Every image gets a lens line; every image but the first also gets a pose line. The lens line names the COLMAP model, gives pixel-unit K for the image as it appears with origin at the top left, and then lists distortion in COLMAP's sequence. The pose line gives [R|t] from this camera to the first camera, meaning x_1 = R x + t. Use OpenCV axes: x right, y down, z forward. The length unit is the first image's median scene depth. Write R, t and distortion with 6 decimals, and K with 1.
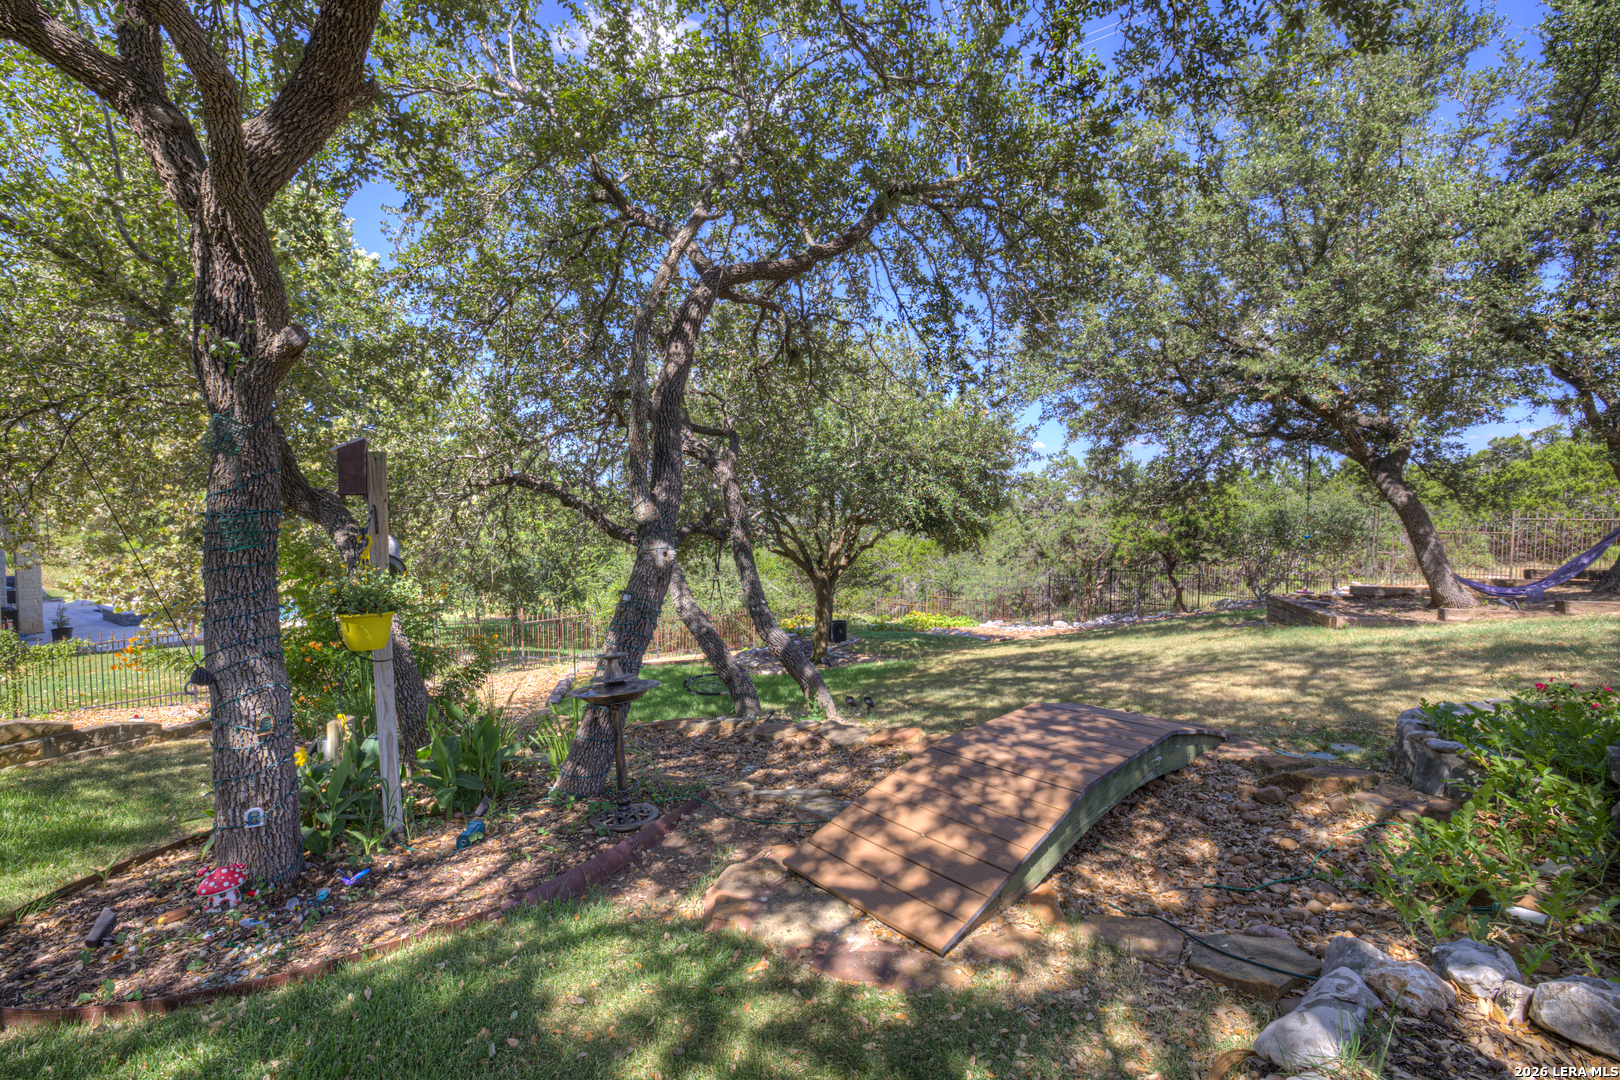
lens RADIAL K [[690.7, 0, 801.9], [0, 690.7, 536.2], [0, 0, 1]] dist [-0.047981, 0.019697]
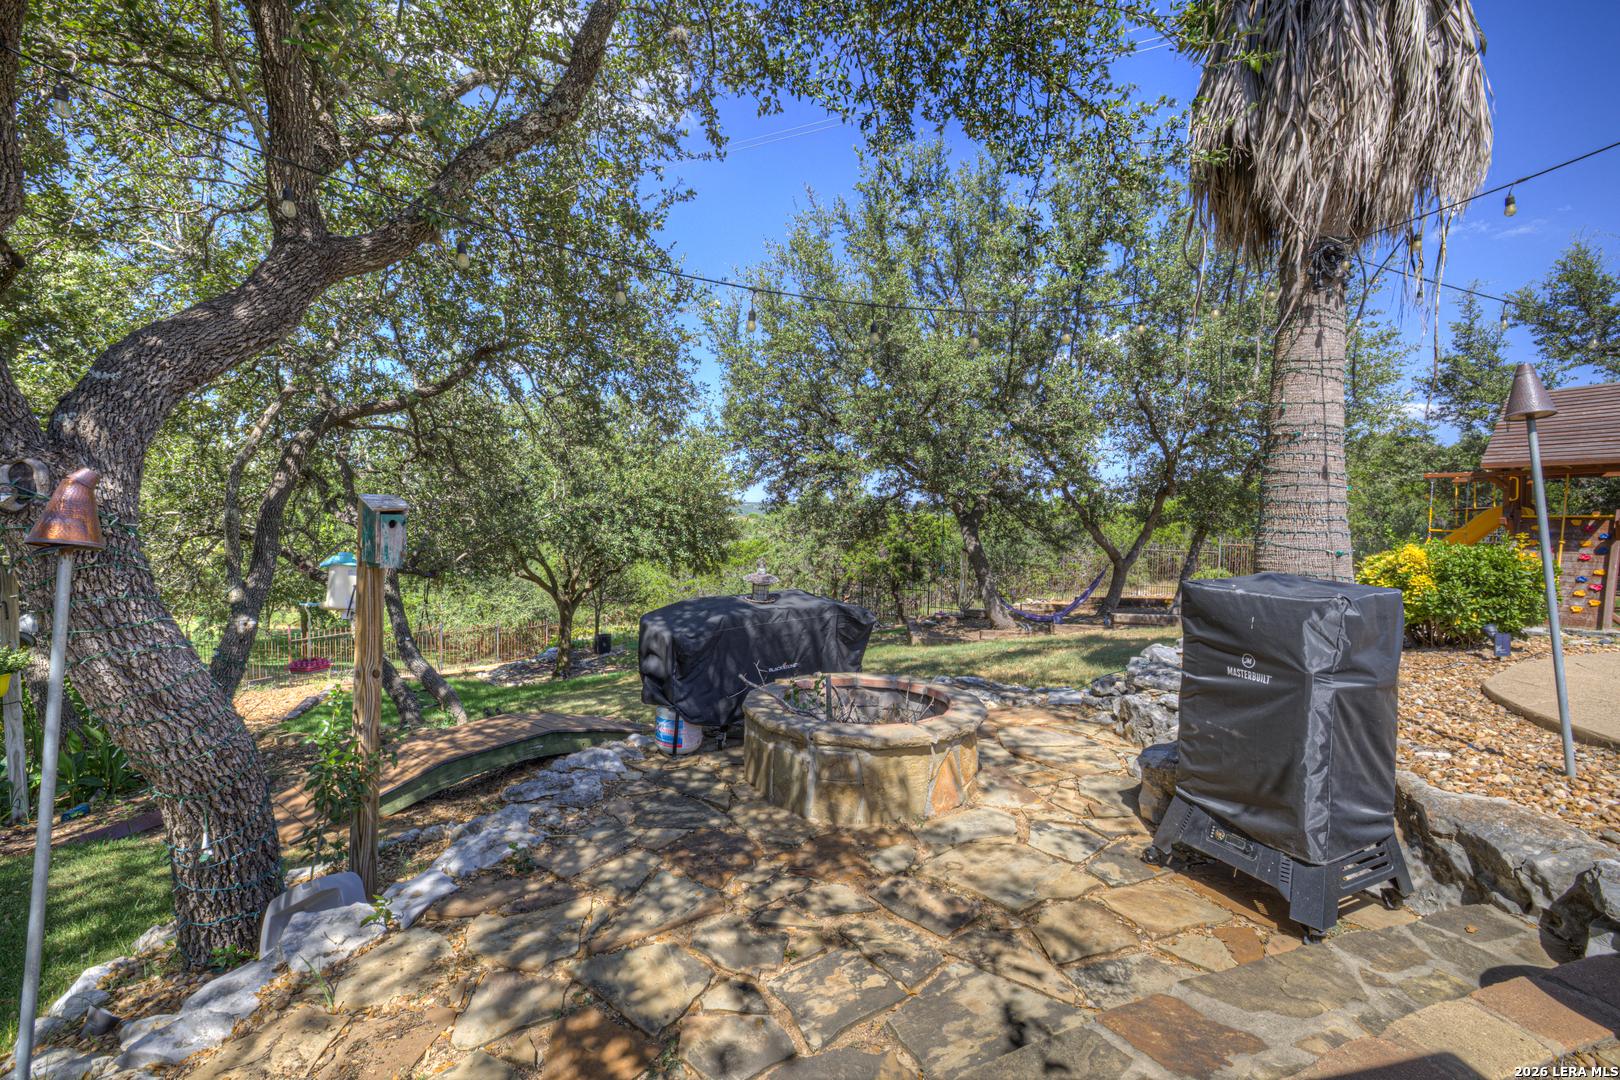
lens RADIAL K [[690.7, 0, 801.9], [0, 690.7, 536.2], [0, 0, 1]] dist [-0.047981, 0.019697]
pose [[0.981100, 0.011156, 0.193180, 0.429856], [-0.011066, 0.999938, -0.001542, -0.107981], [-0.193186, -0.000625, 0.981162, -0.422003]]
